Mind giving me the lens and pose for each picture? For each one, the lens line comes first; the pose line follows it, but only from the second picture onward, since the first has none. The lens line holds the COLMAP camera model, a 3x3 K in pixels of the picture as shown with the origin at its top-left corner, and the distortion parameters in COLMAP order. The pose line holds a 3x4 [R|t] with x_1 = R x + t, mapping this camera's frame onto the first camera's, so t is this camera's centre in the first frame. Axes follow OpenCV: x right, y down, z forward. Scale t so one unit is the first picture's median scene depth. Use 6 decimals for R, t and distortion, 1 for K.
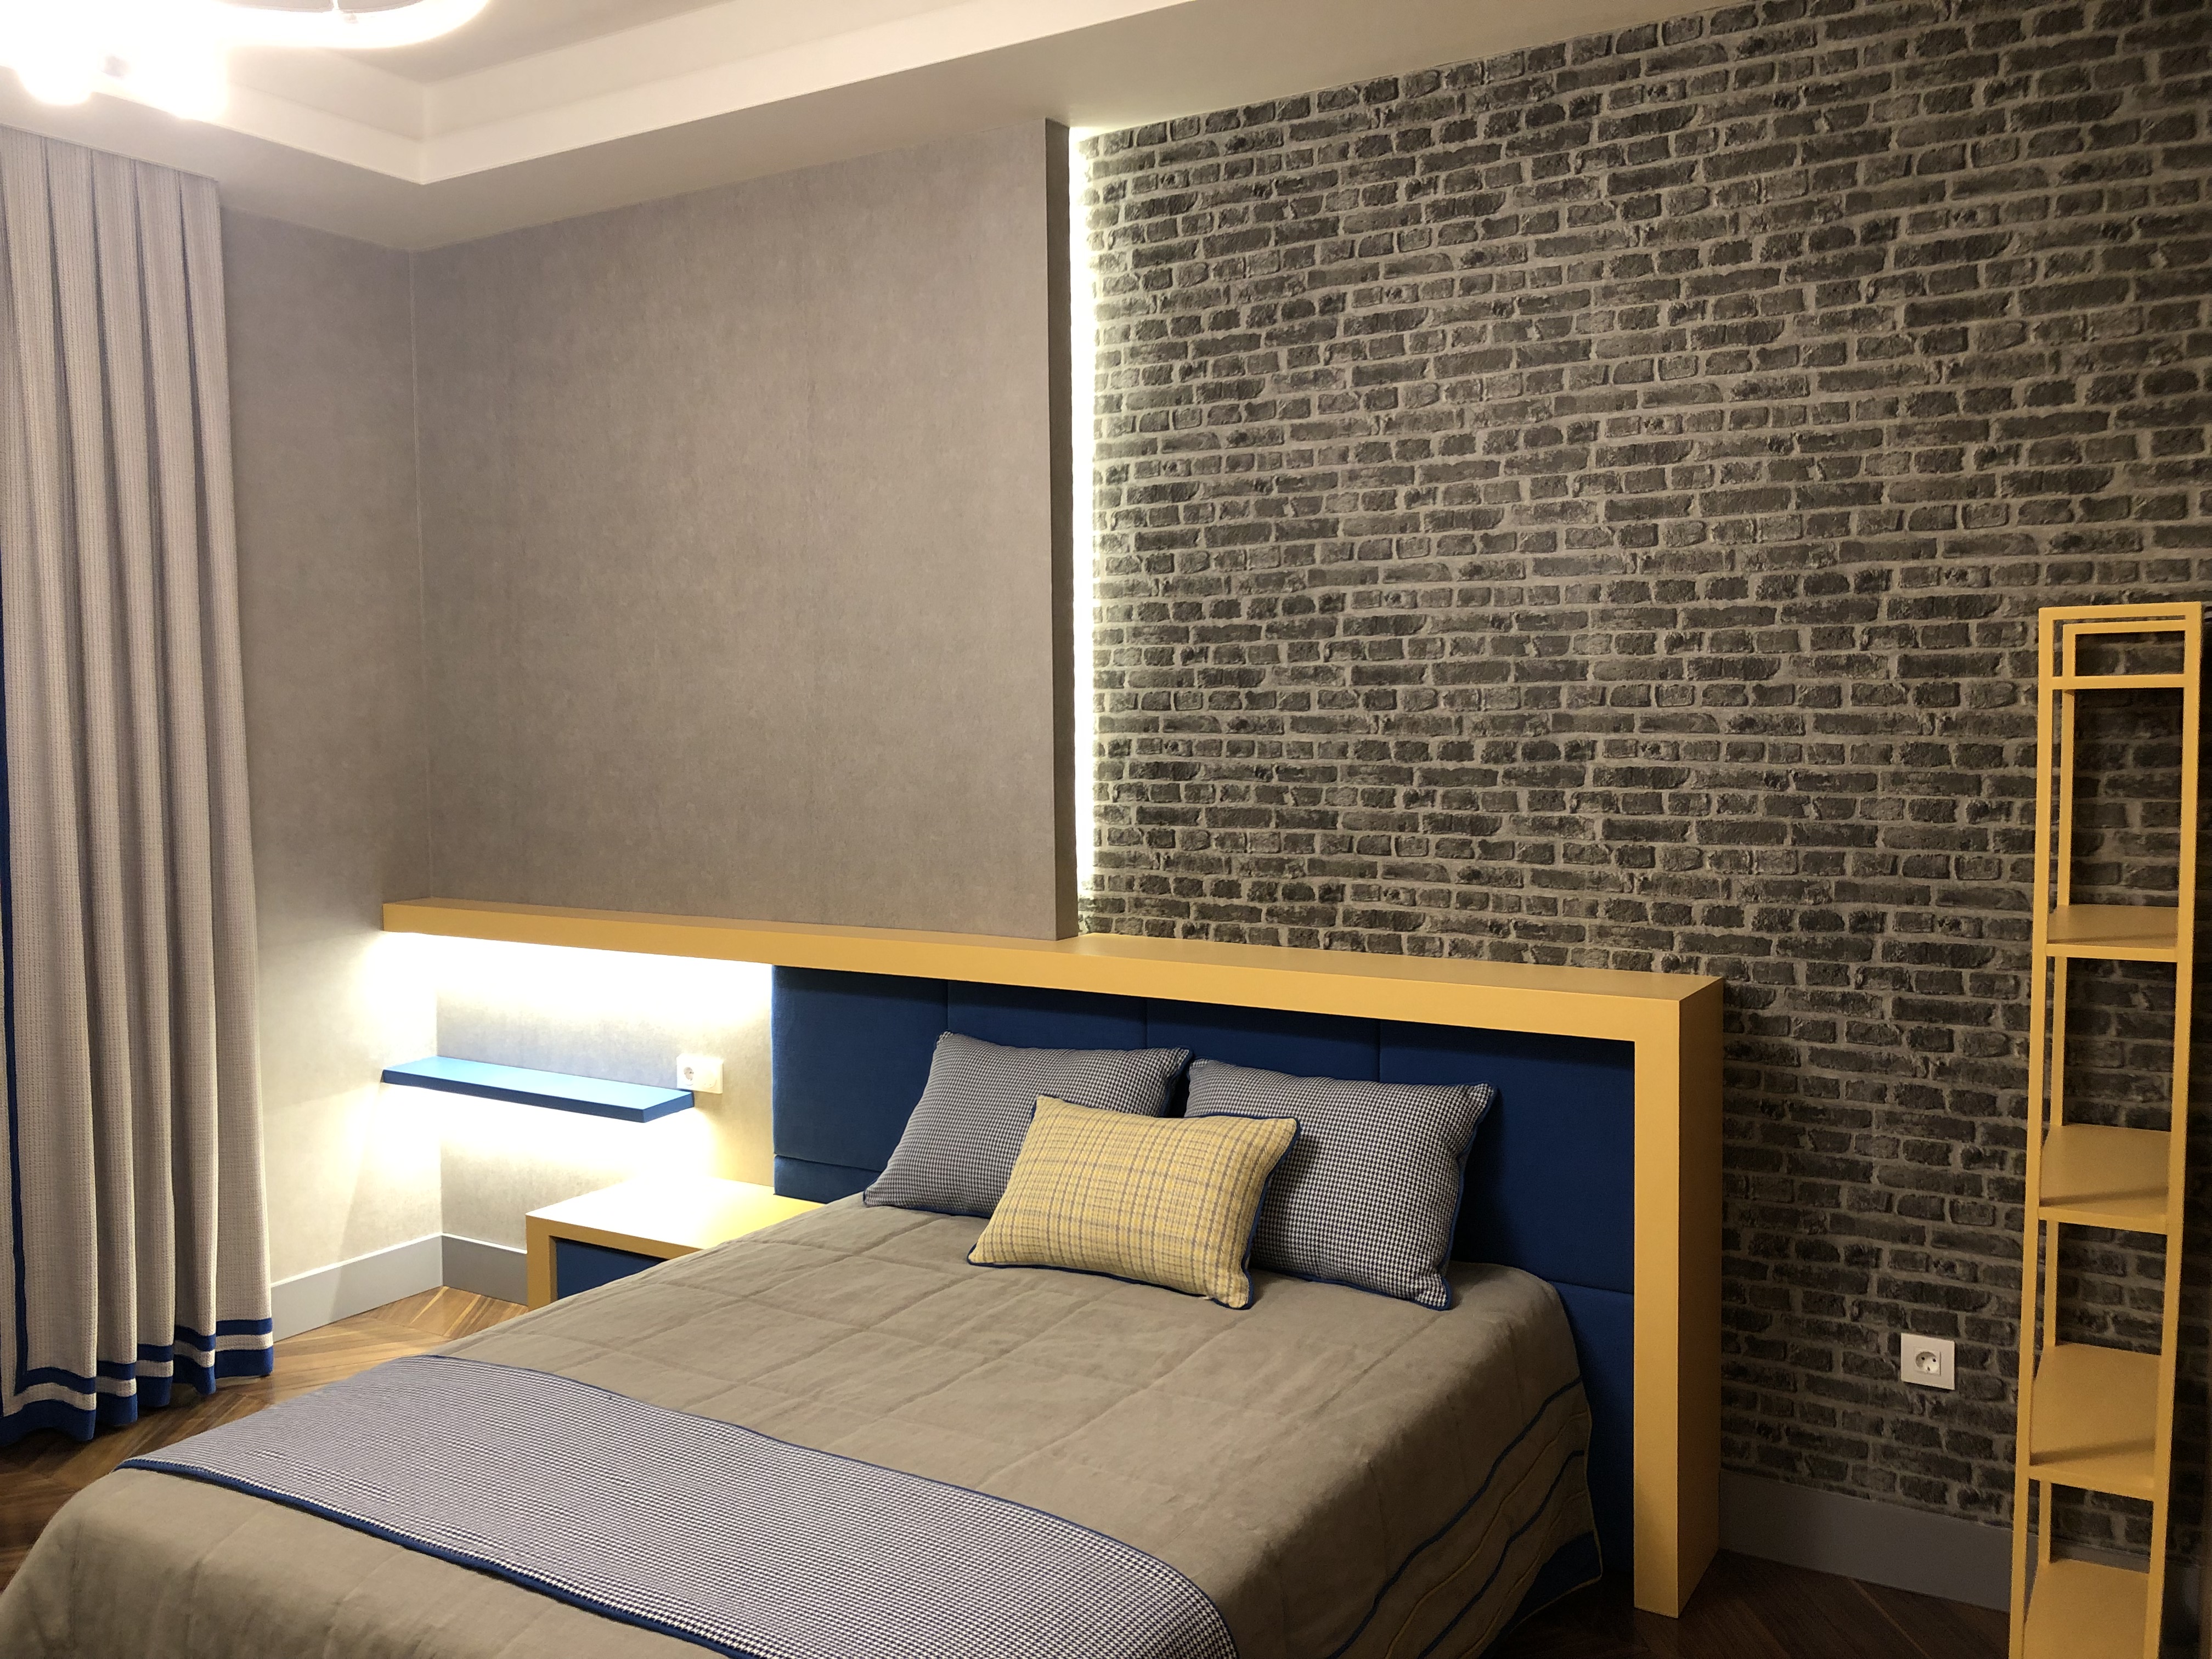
lens RADIAL K [[1840.2, 0, 1127.1], [0, 1840.2, 829.1], [0, 0, 1]] dist [0.043469, -0.065188]
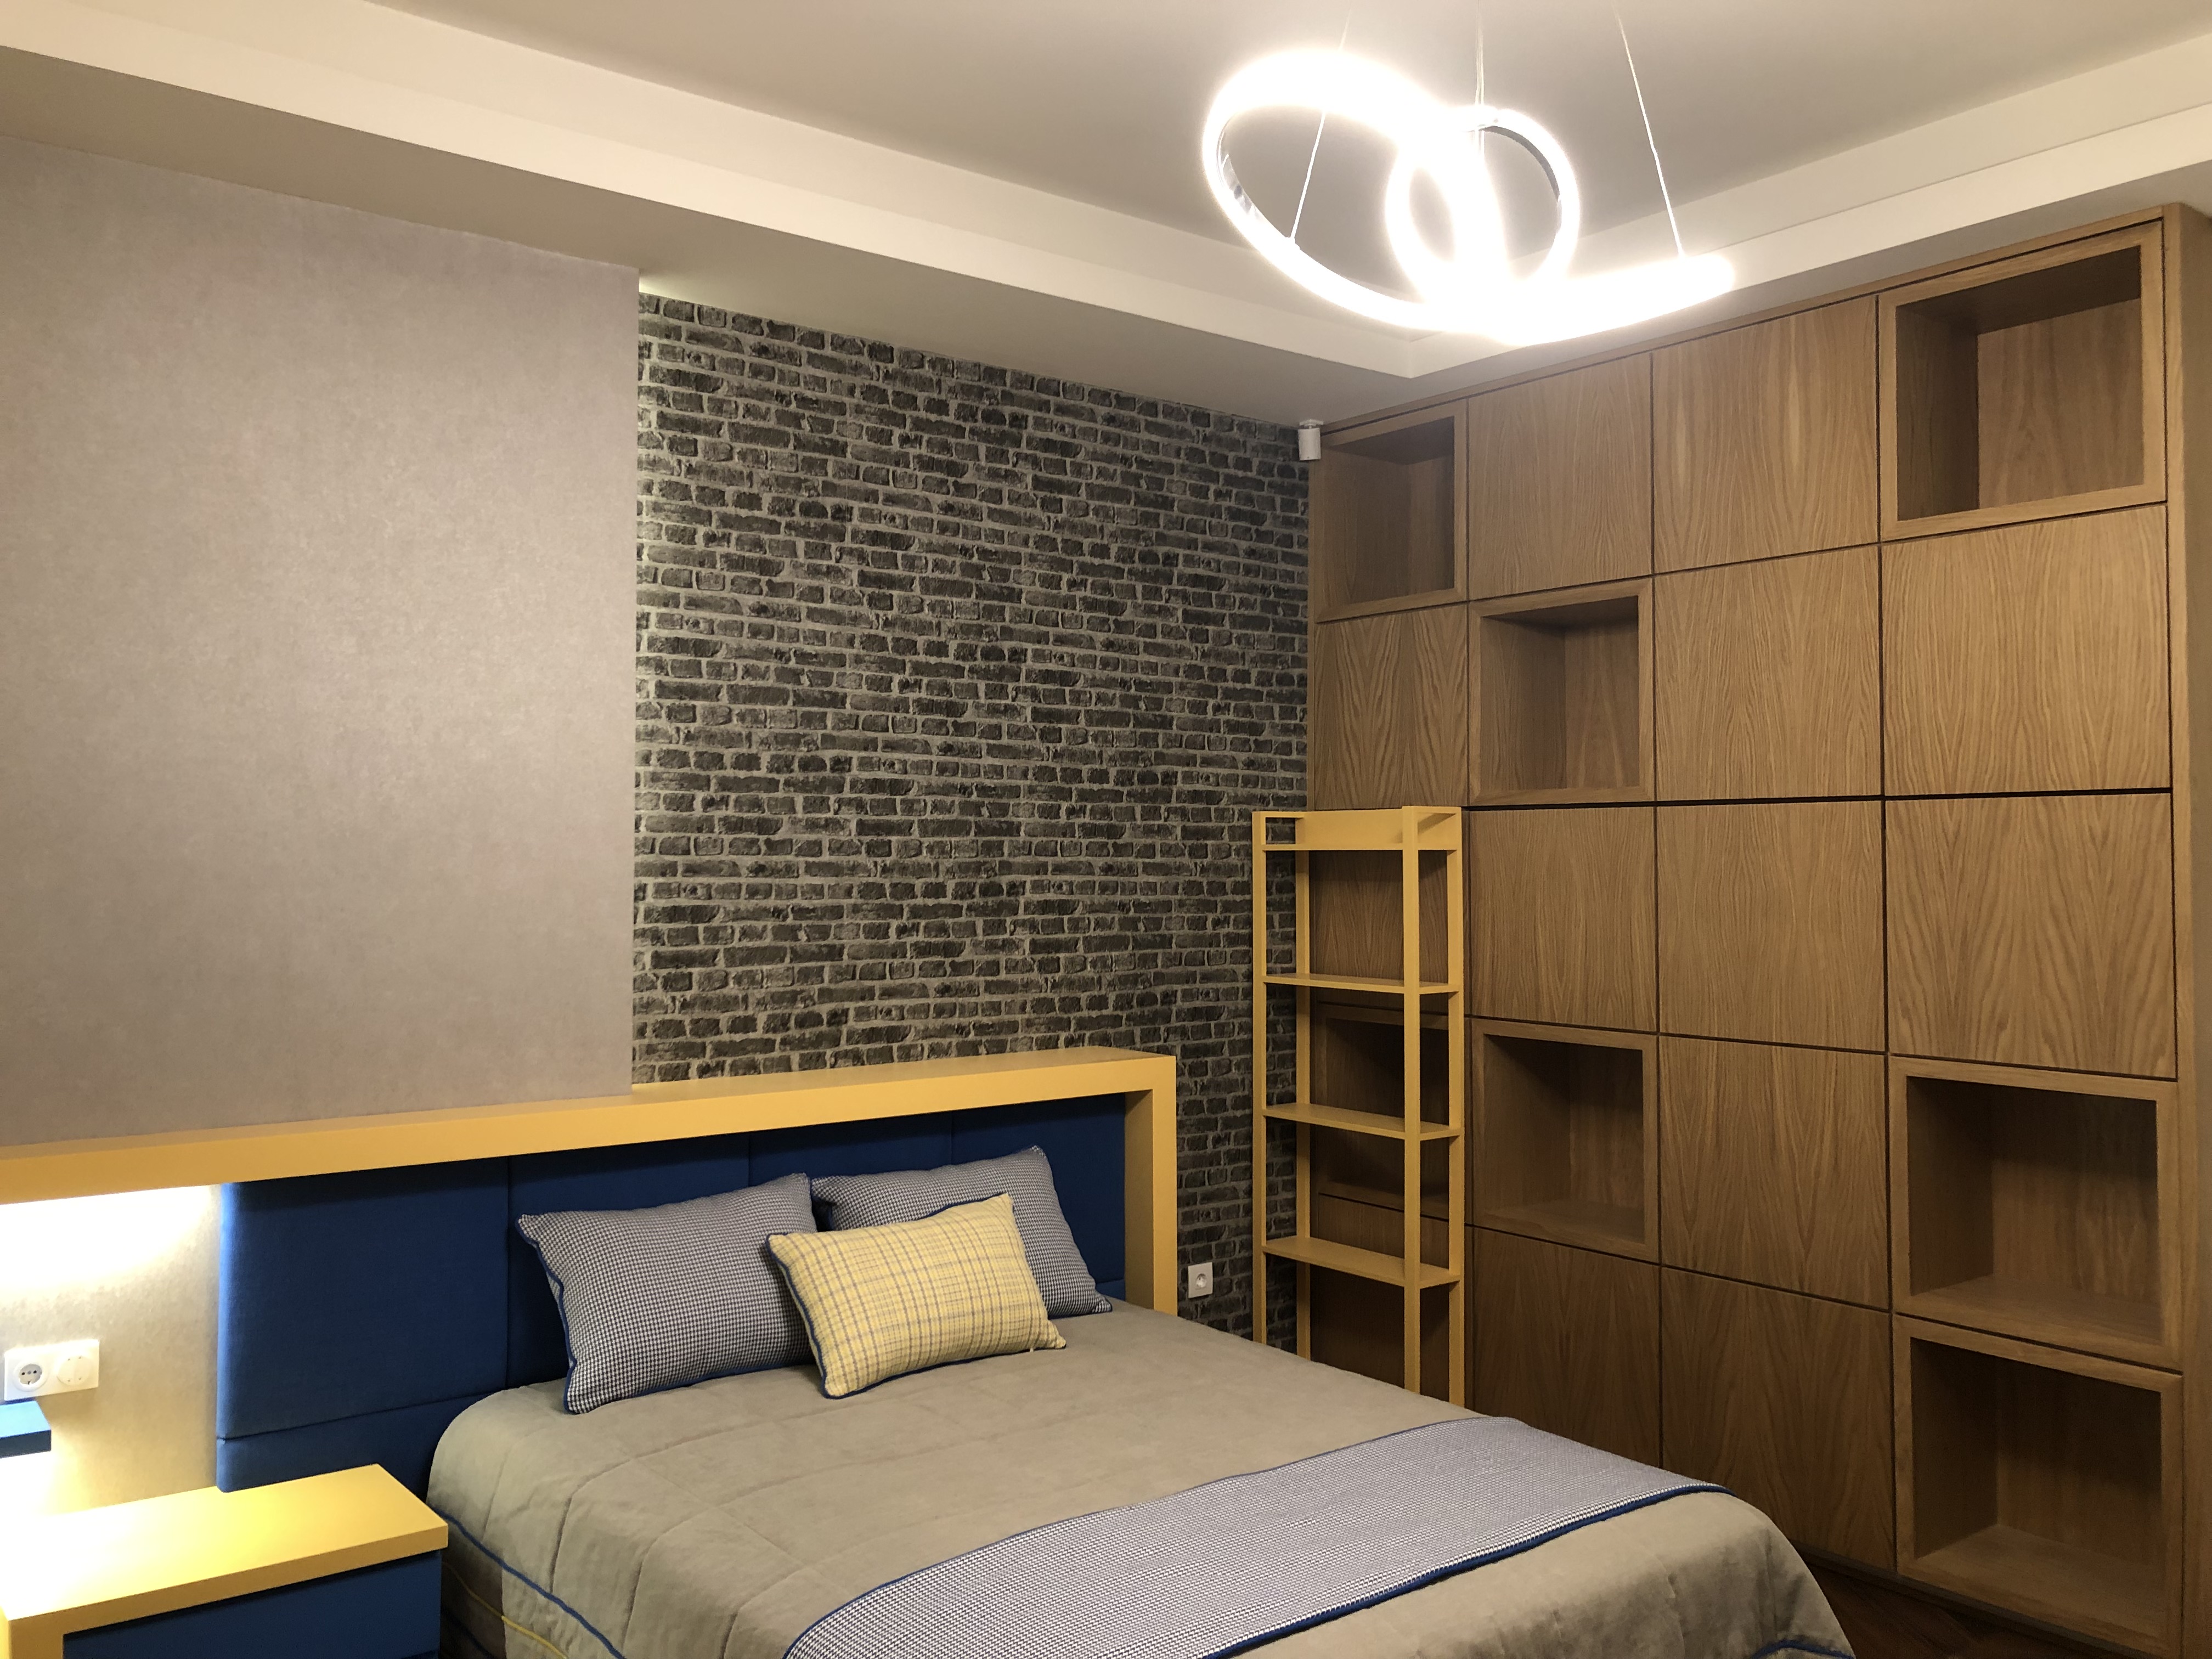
lens RADIAL K [[1840.2, 0, 1120.7], [0, 1840.2, 797.5], [0, 0, 1]] dist [0.043469, -0.065188]
pose [[0.328976, 0.039268, 0.943521, -0.920877], [0.056778, 0.996505, -0.061270, -0.020912], [-0.942630, 0.073728, 0.325597, 0.459280]]
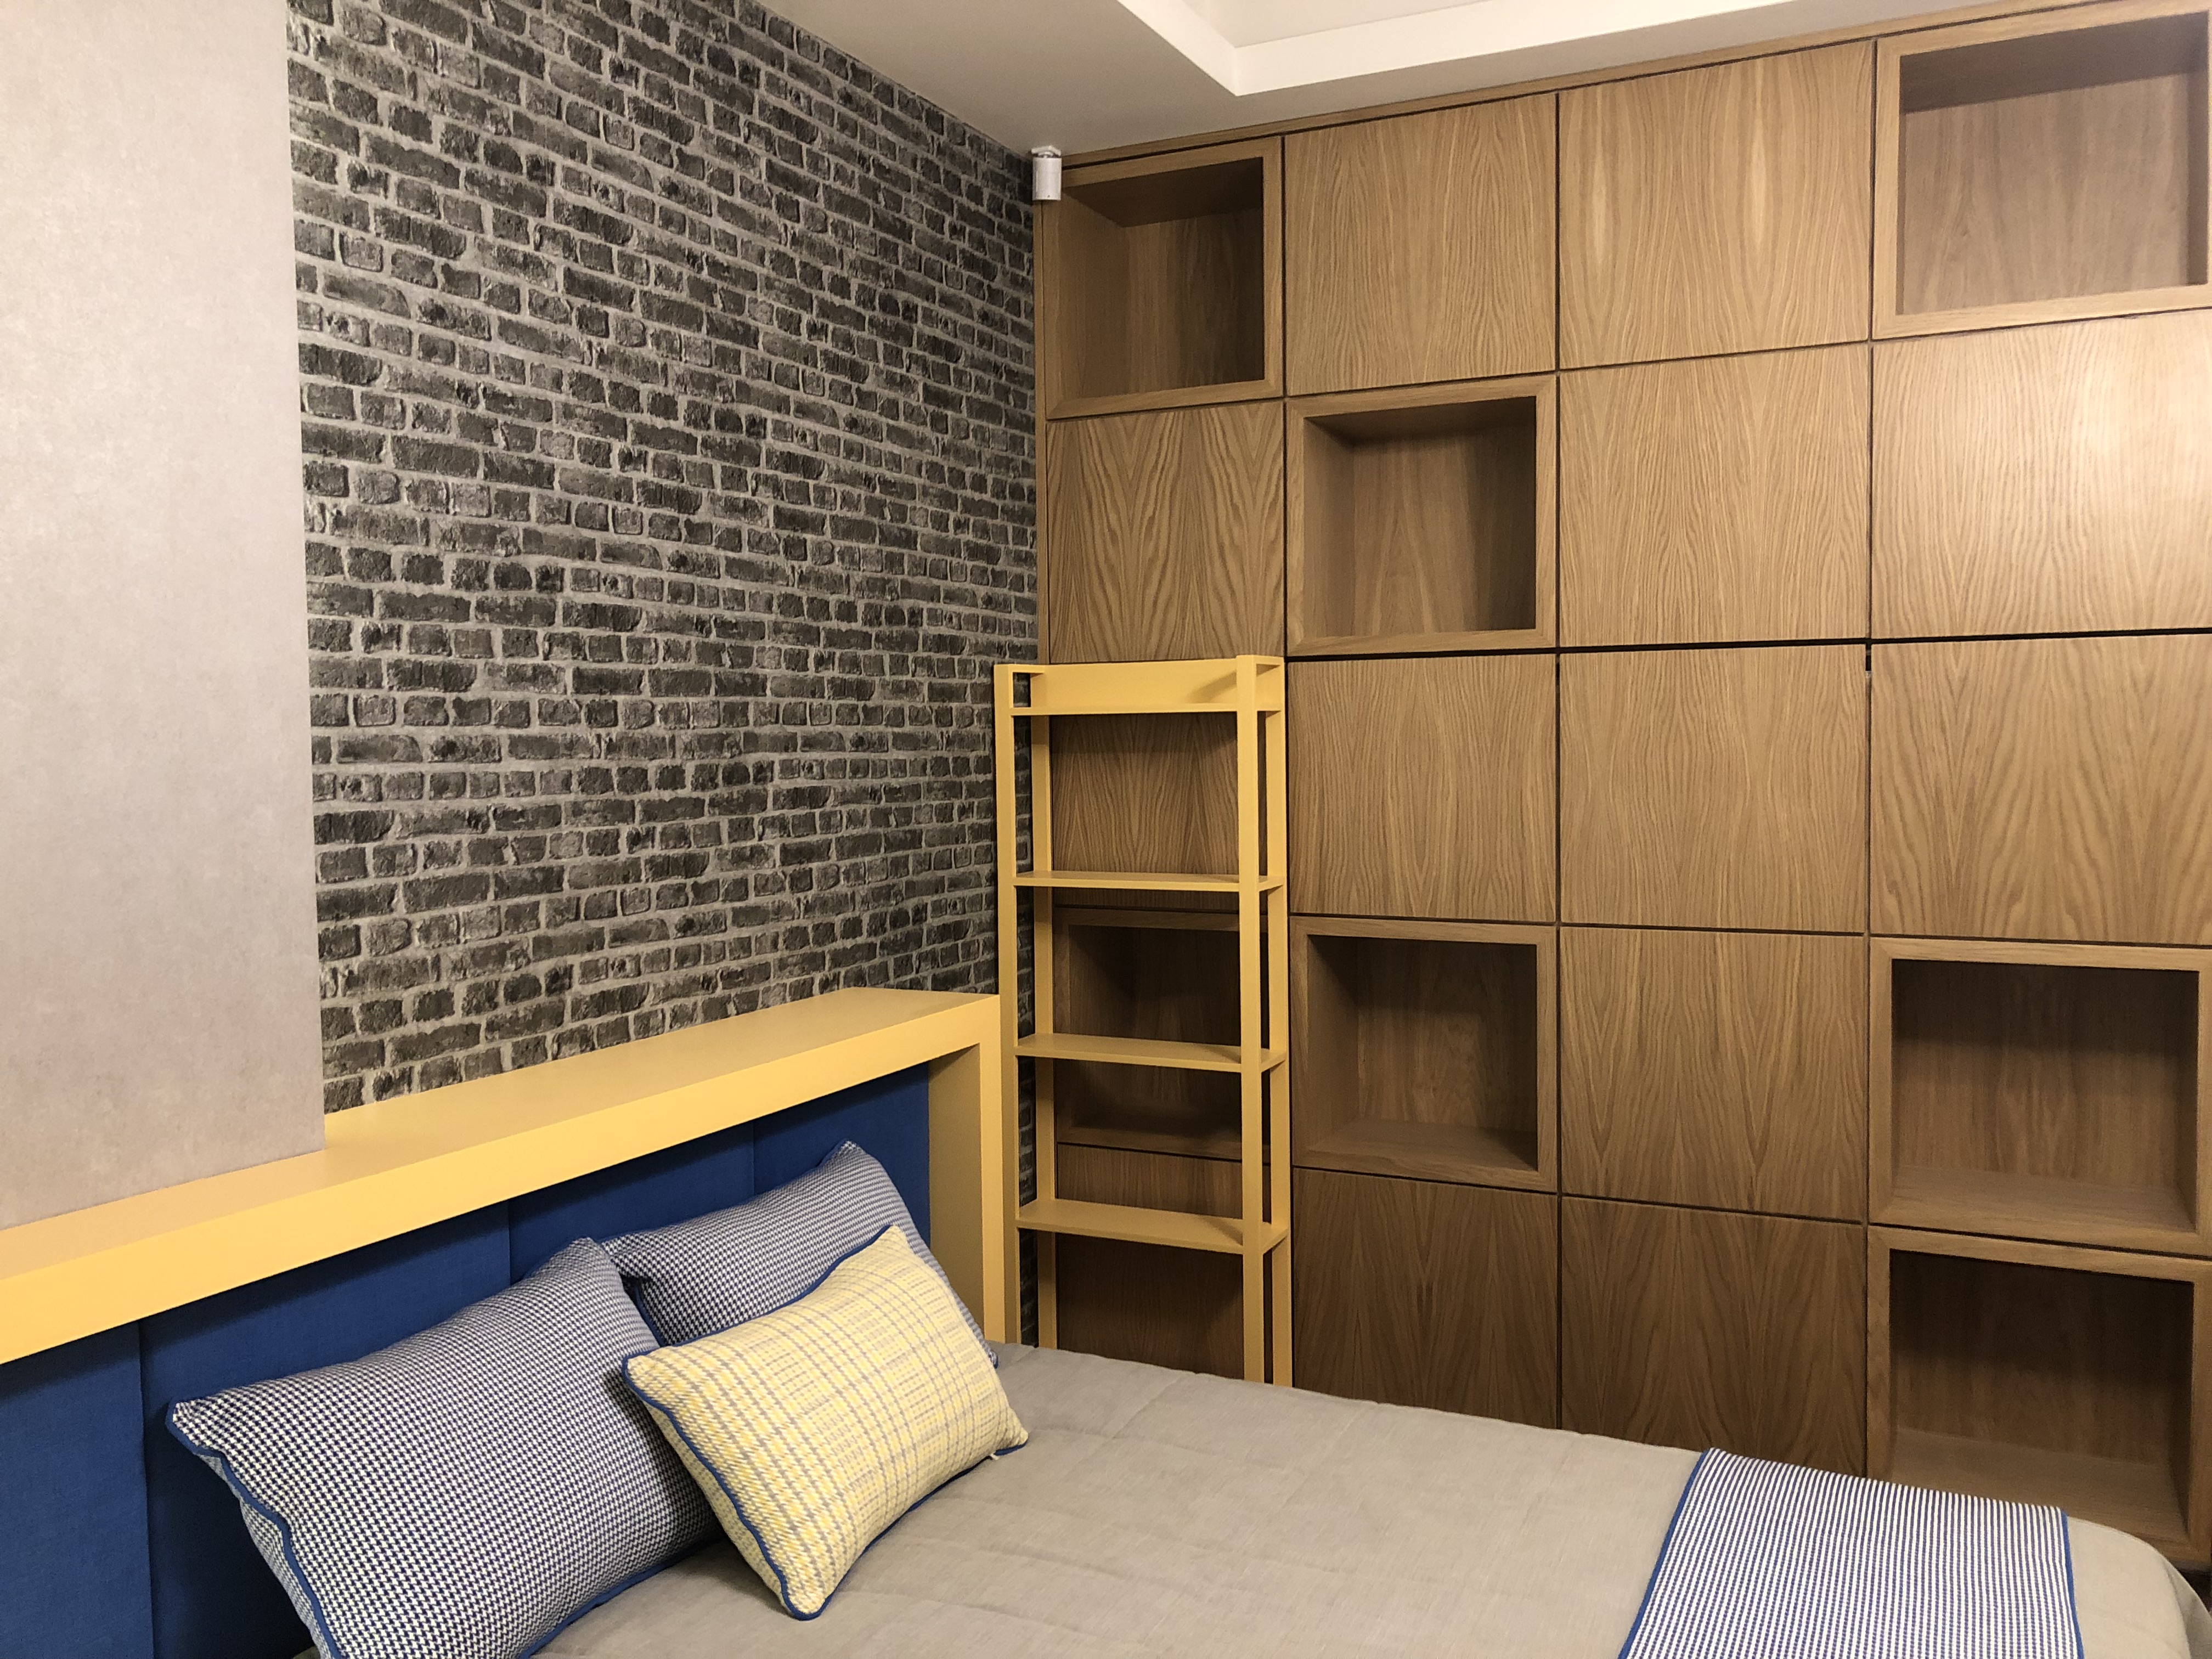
lens RADIAL K [[1840.2, 0, 1146.5], [0, 1840.2, 809.4], [0, 0, 1]] dist [0.043469, -0.065188]
pose [[-0.126219, -0.034415, 0.991405, -0.642827], [0.078468, 0.995920, 0.044562, -0.046601], [-0.988894, 0.083418, -0.123003, 0.864870]]
